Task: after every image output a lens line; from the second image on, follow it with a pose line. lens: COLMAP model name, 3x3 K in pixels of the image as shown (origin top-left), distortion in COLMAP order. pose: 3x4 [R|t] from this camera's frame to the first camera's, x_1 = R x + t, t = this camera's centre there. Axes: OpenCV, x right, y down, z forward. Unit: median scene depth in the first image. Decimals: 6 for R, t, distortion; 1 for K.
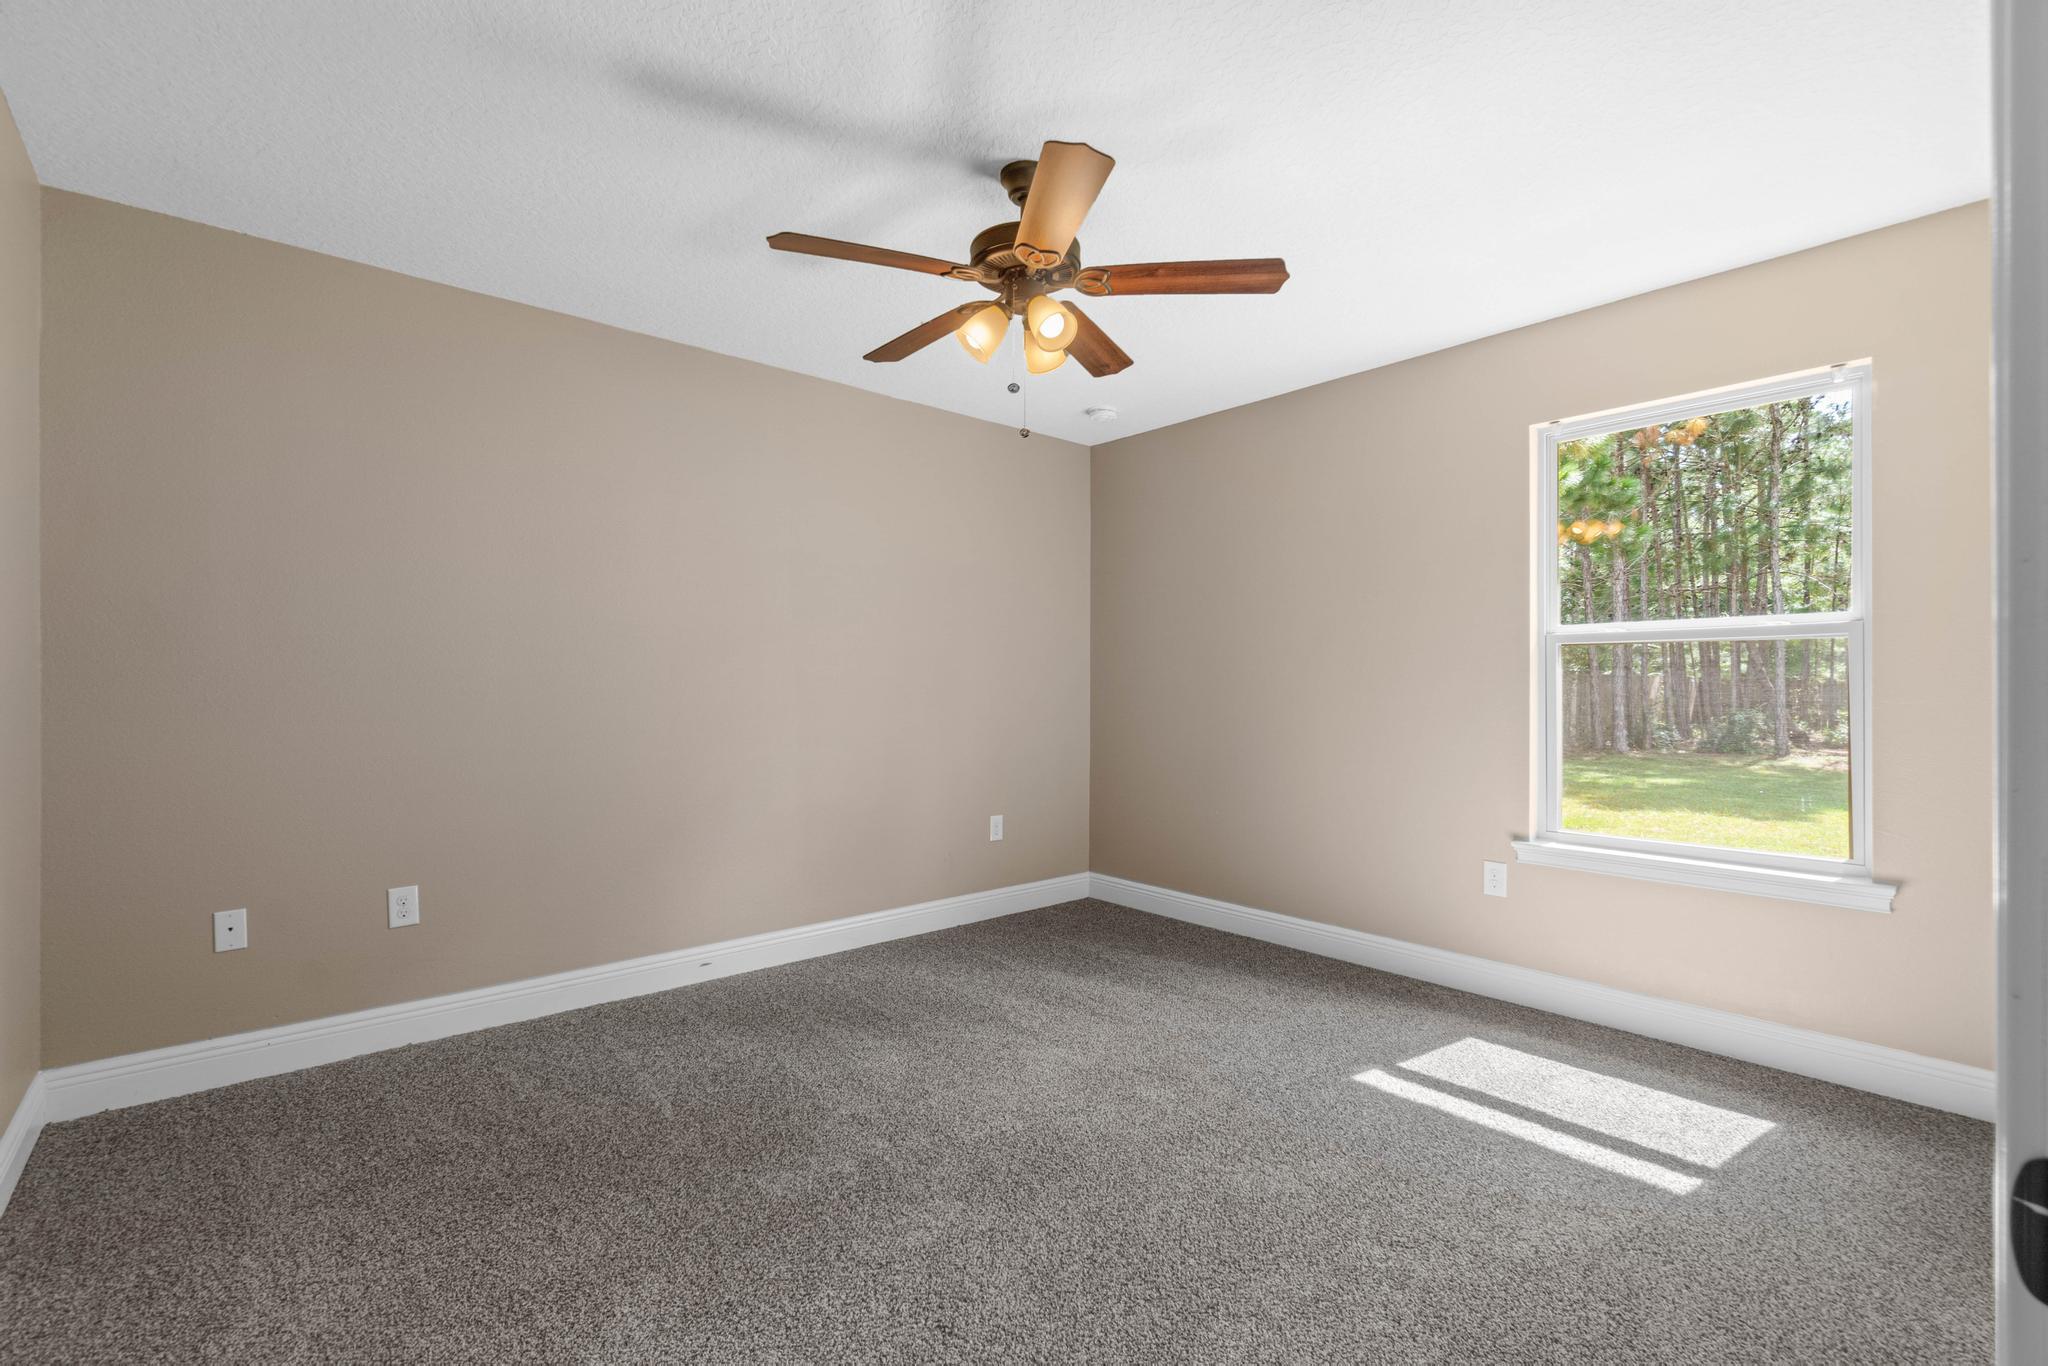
lens RADIAL K [[894.3, 0, 1011.6], [0, 894.3, 684.2], [0, 0, 1]] dist [0.001771, 0.000114]
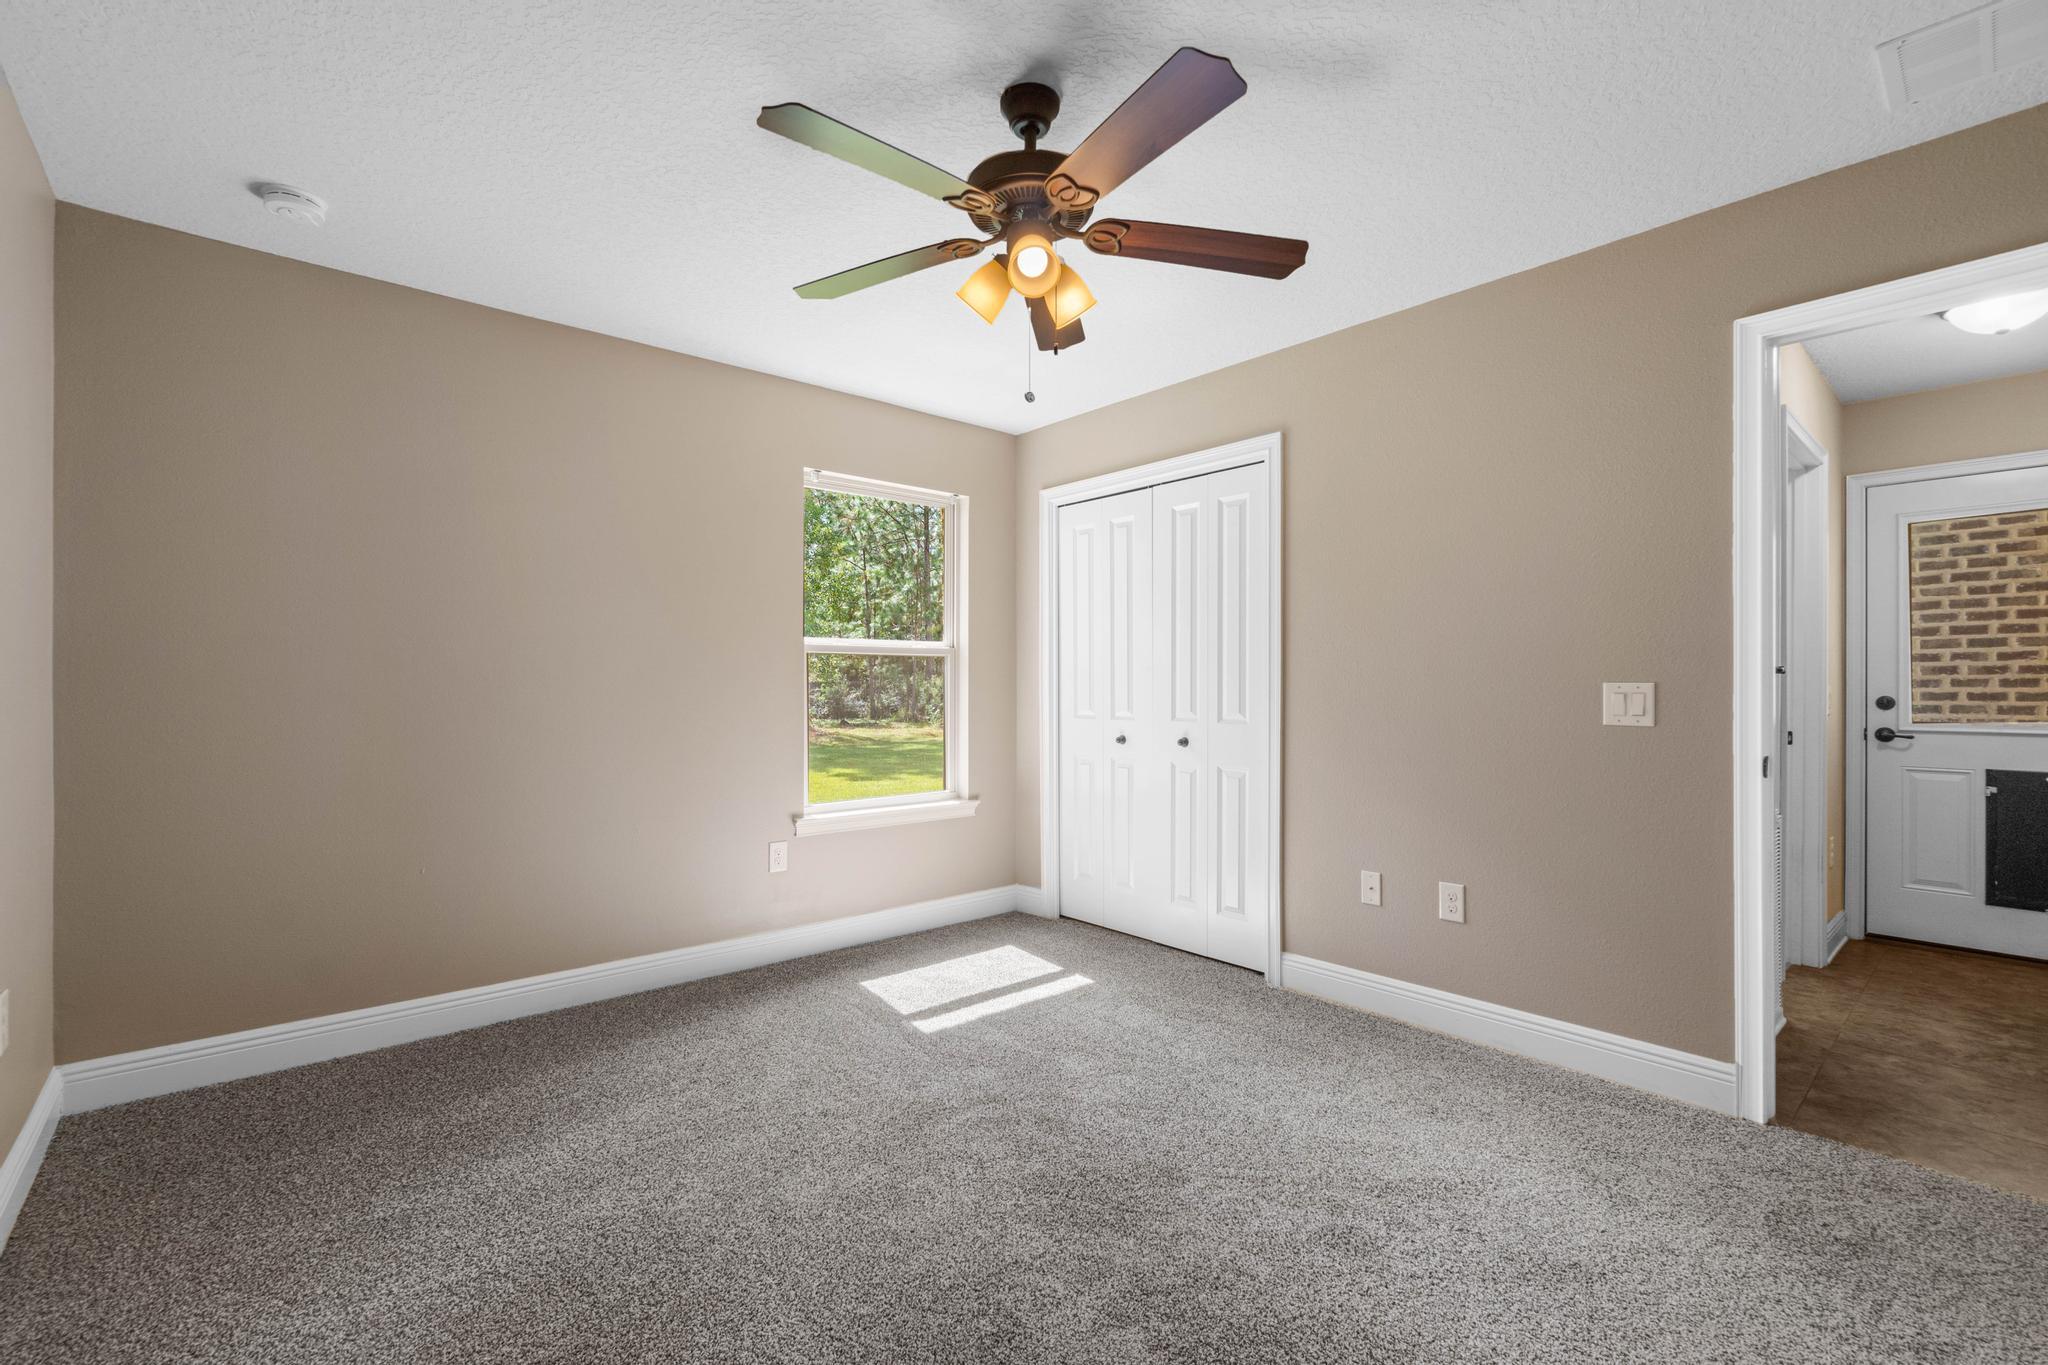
lens RADIAL K [[894.3, 0, 1013.5], [0, 894.3, 692.8], [0, 0, 1]] dist [0.001771, 0.000114]
pose [[0.011766, -0.012182, 0.999857, -0.709654], [-0.001649, 0.999924, 0.012202, -0.005975], [-0.999929, -0.001793, 0.011745, 0.831629]]
